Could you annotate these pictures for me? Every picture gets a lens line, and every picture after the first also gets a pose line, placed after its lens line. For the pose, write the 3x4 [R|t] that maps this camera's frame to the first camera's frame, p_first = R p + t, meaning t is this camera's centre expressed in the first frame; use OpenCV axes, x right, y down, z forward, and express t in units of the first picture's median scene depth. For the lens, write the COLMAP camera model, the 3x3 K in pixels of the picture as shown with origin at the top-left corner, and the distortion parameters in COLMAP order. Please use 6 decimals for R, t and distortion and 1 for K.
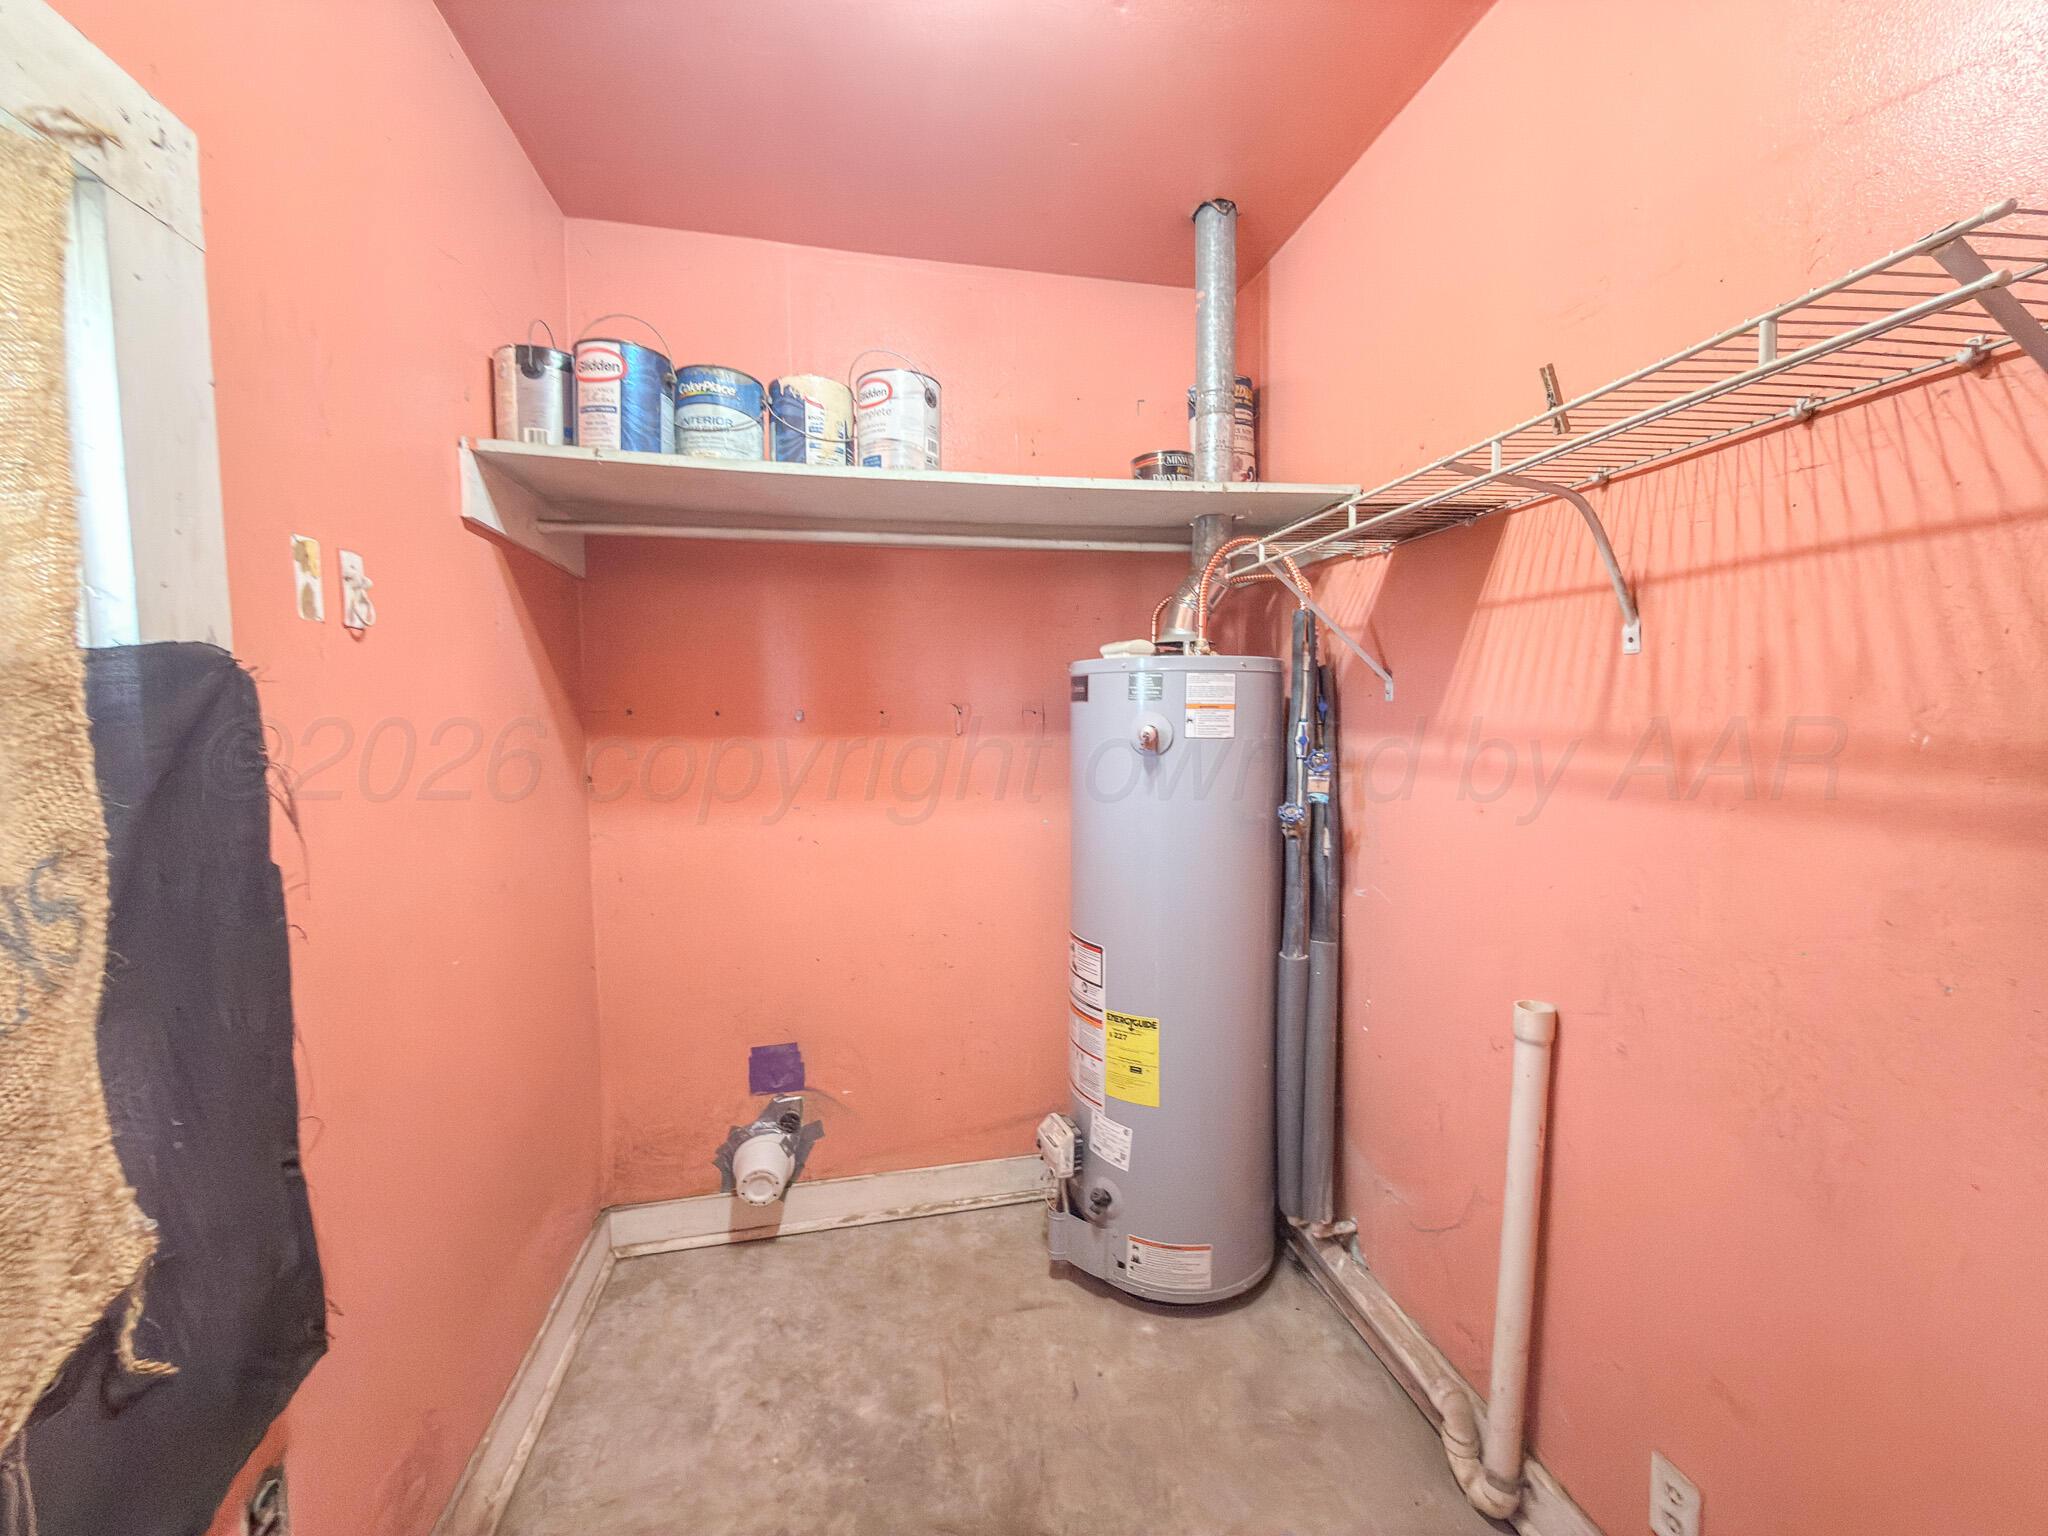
lens RADIAL K [[815.5, 0, 1028.2], [0, 815.5, 766.5], [0, 0, 1]] dist [-0.001344, -0.000059]
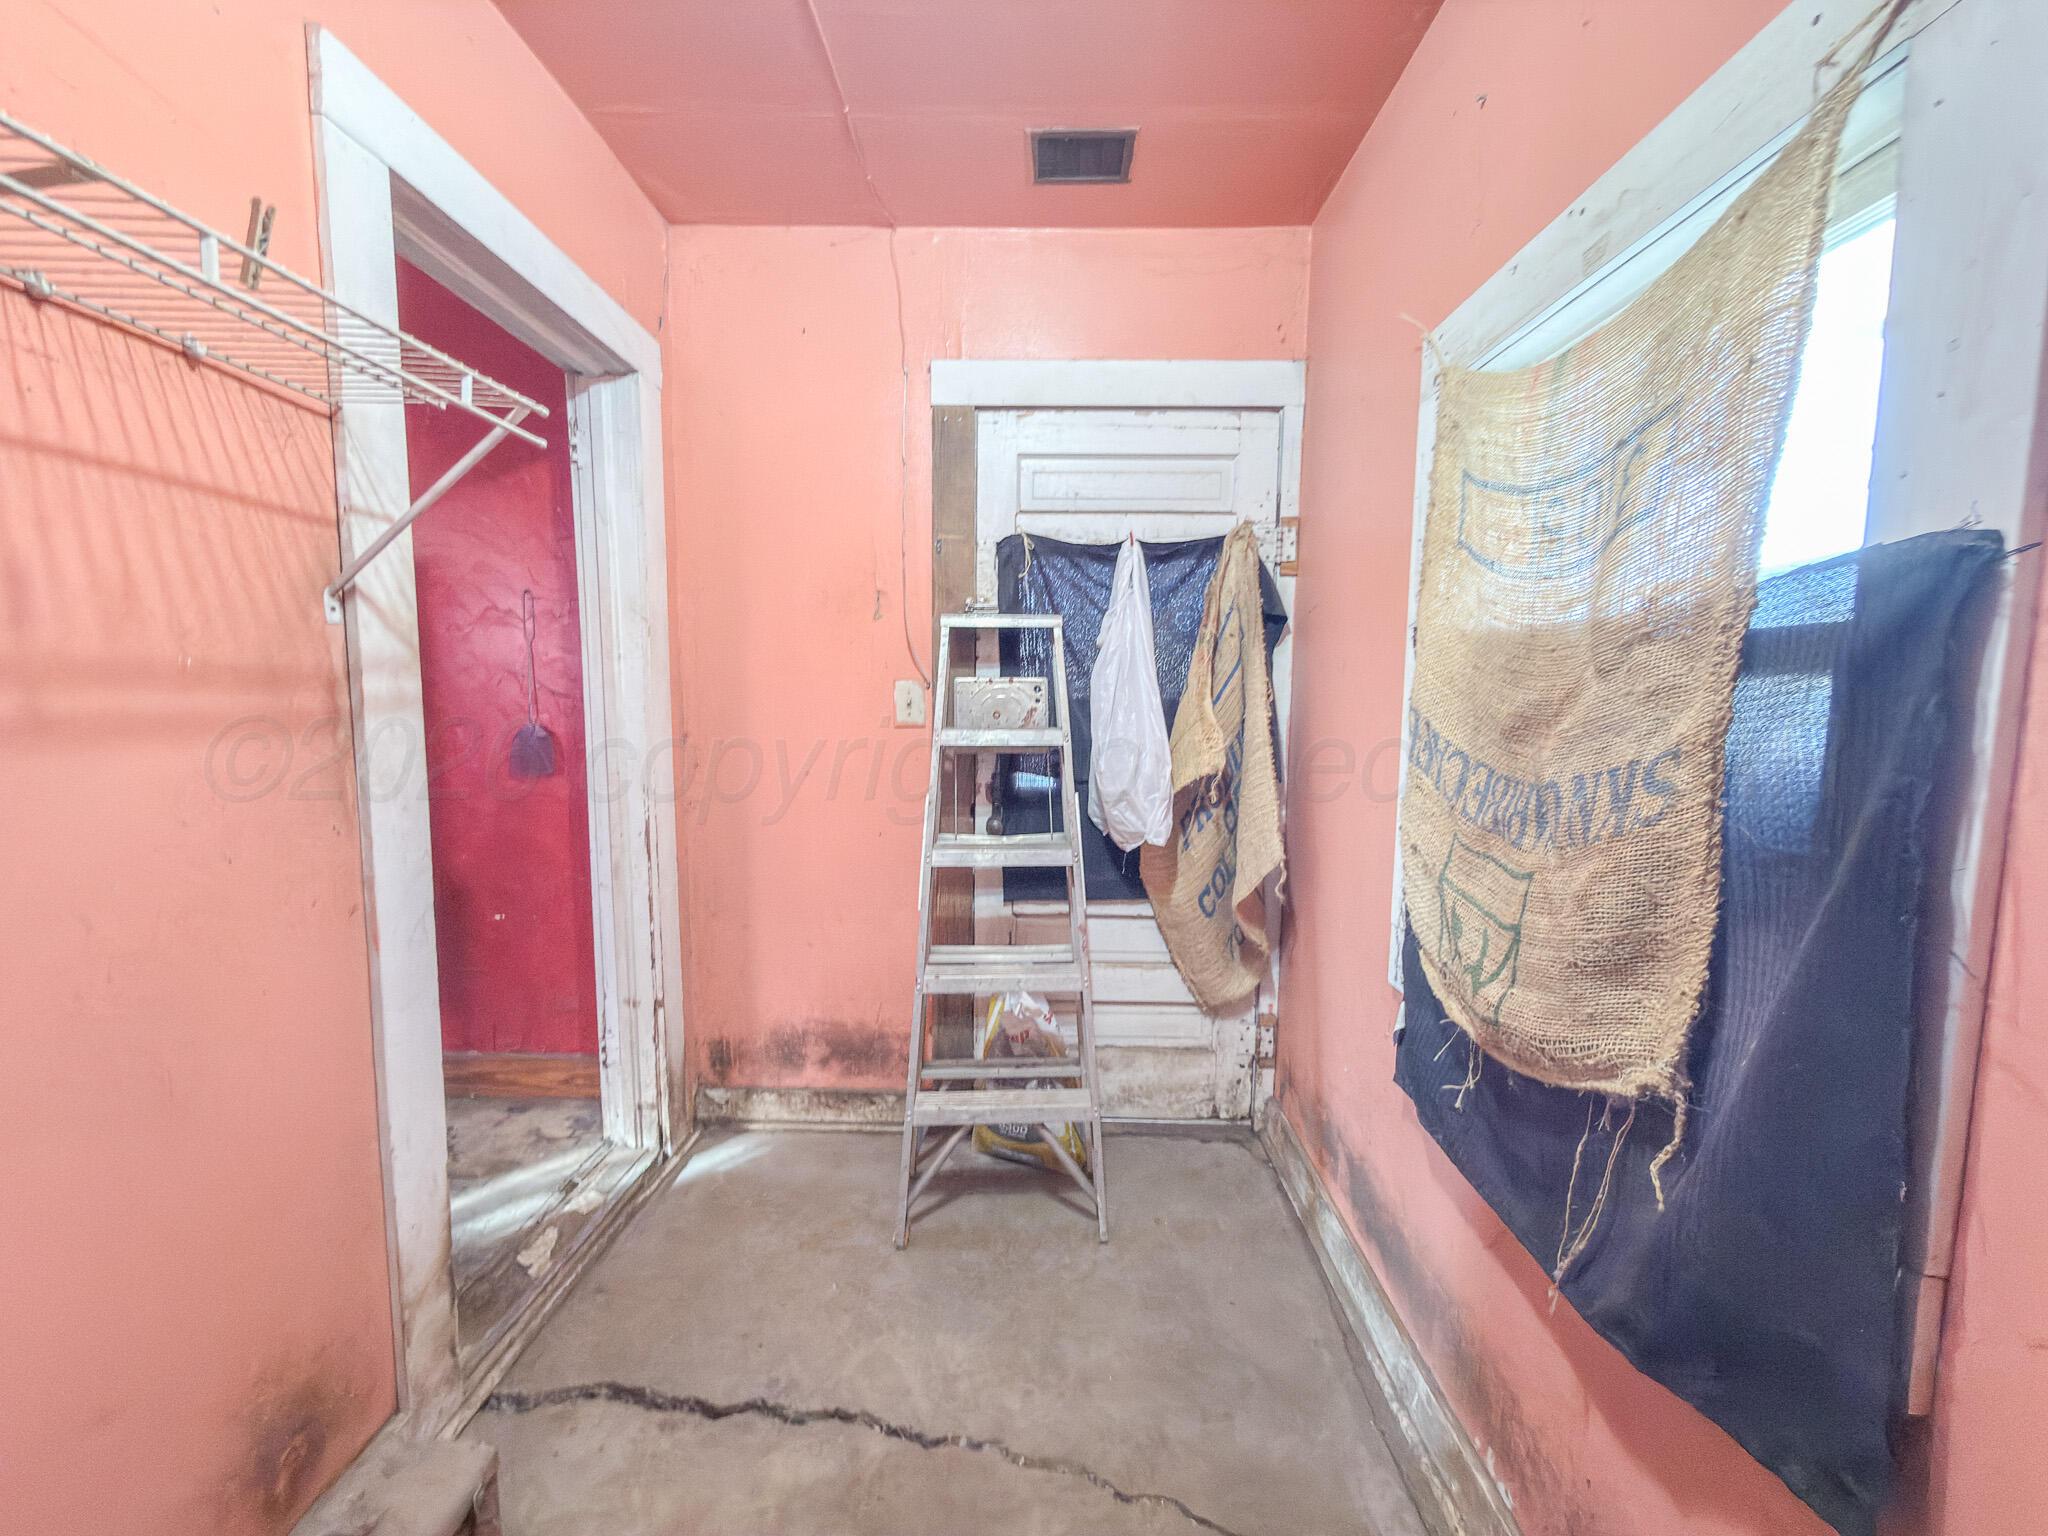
lens RADIAL K [[818.2, 0, 1024.0], [0, 818.2, 768.0], [0, 0, 1]] dist [0.000540, -0.000044]
pose [[-0.975003, -0.028191, 0.220397, -0.181442], [0.006883, 0.987611, 0.156772, -0.030979], [-0.222086, 0.154370, -0.962729, 1.006317]]
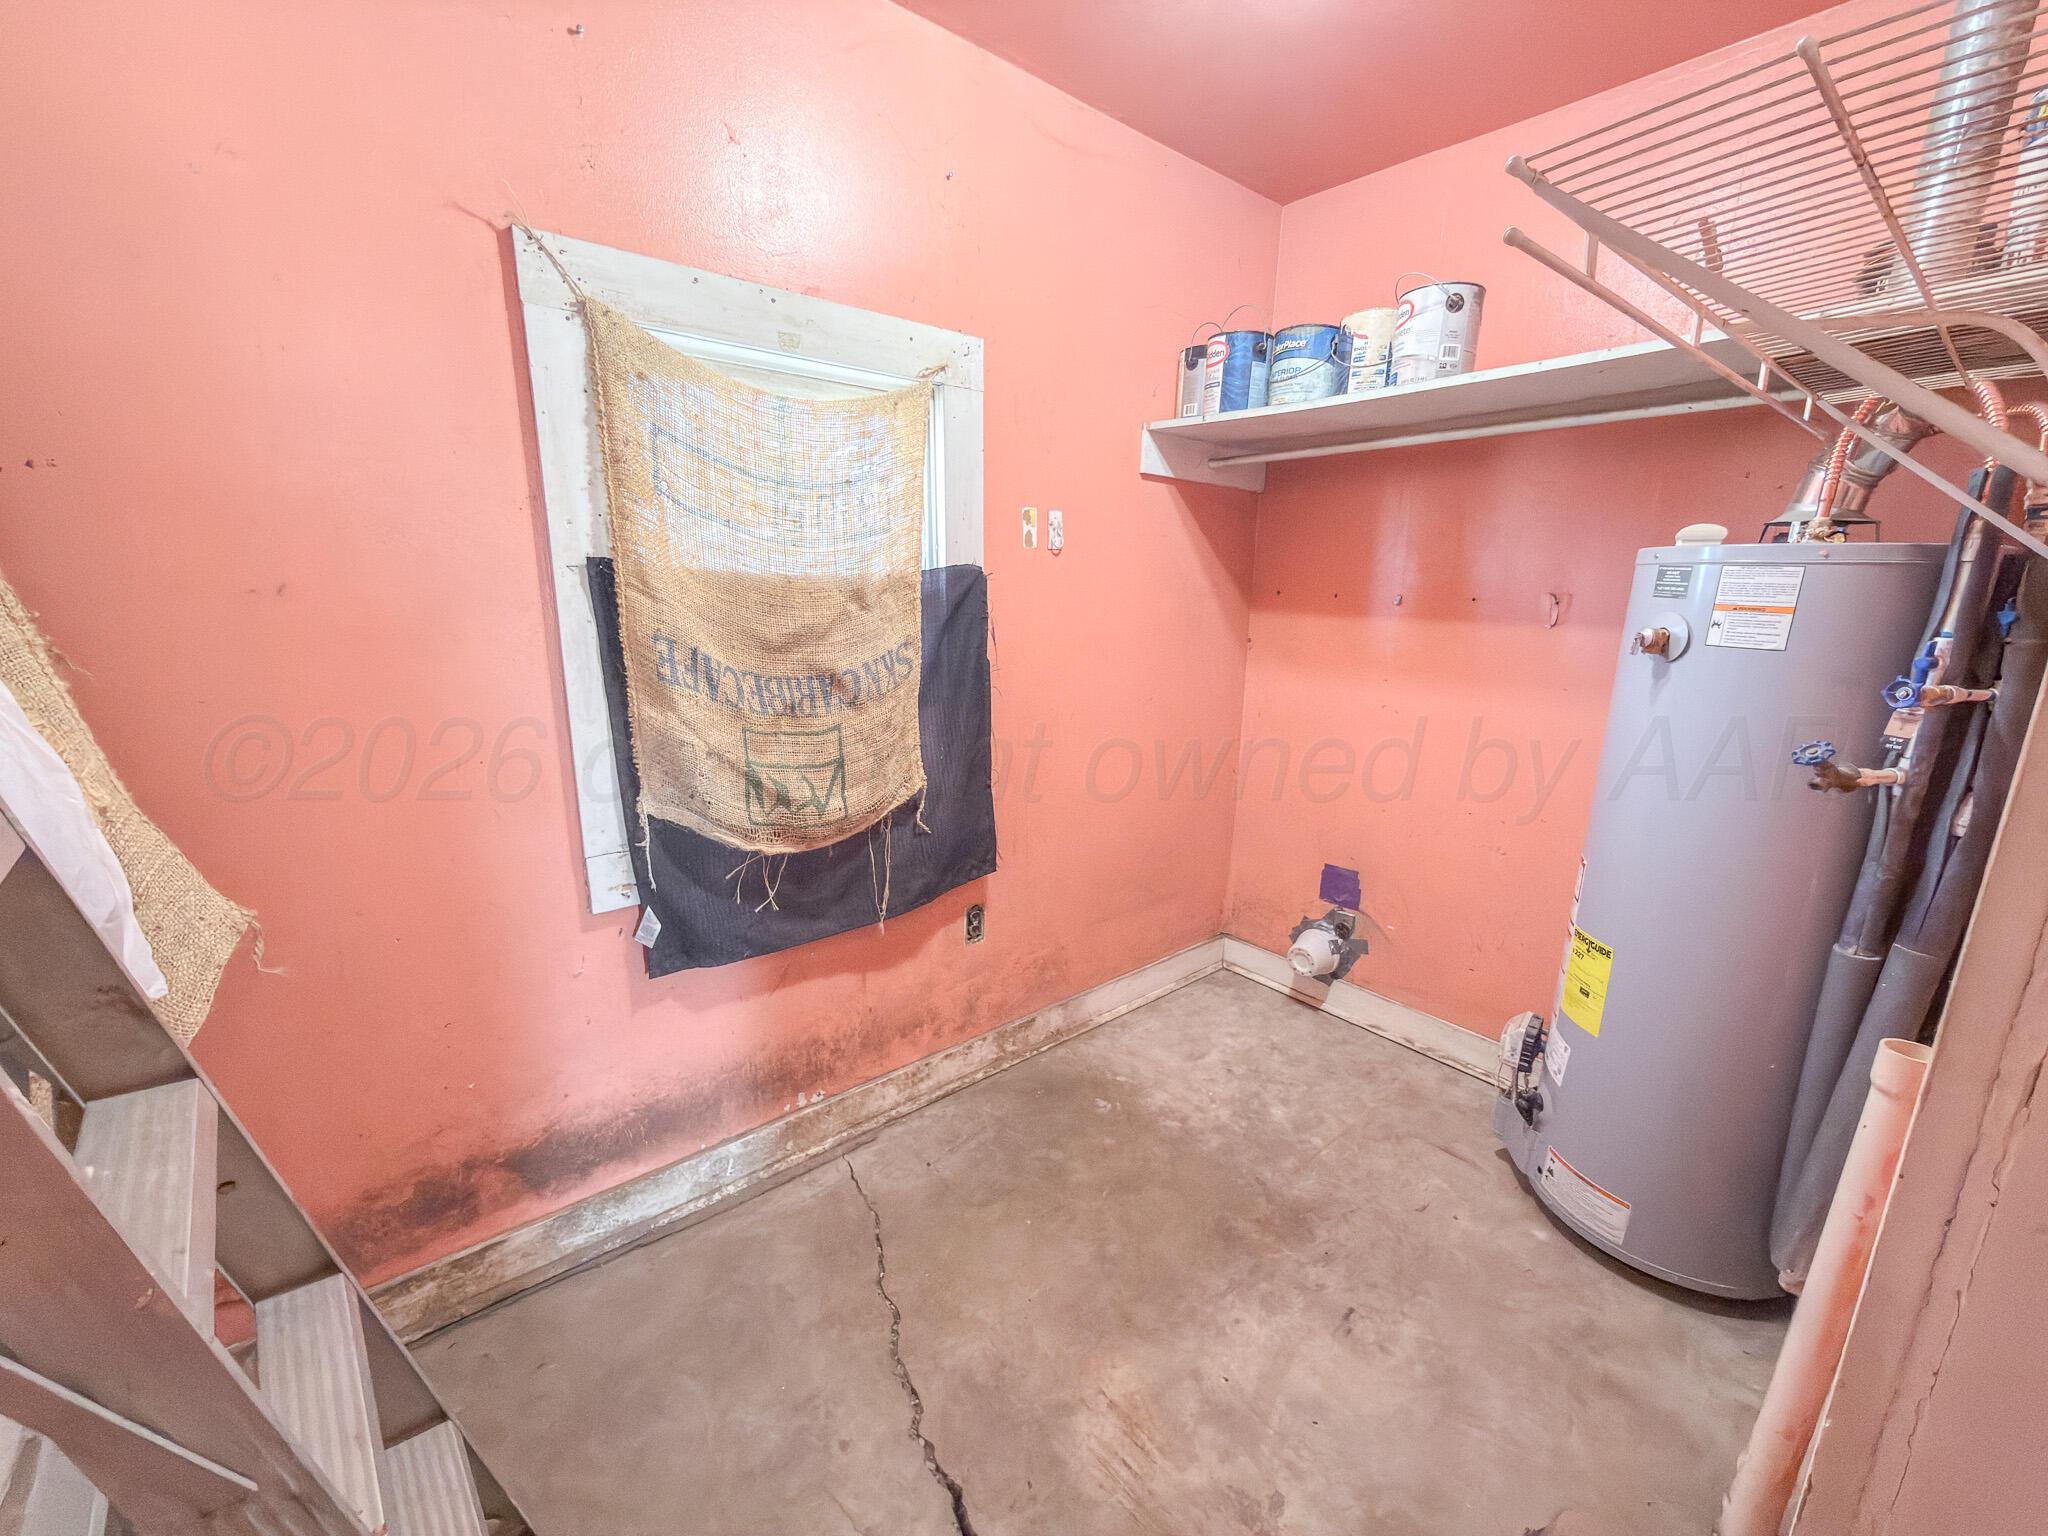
lens RADIAL K [[818.2, 0, 1024.0], [0, 818.2, 768.0], [0, 0, 1]] dist [0.000540, -0.000044]
pose [[0.472384, 0.213097, -0.855244, 0.669613], [-0.075171, 0.976538, 0.201799, -0.031713], [0.878181, -0.031037, 0.477320, -0.027015]]
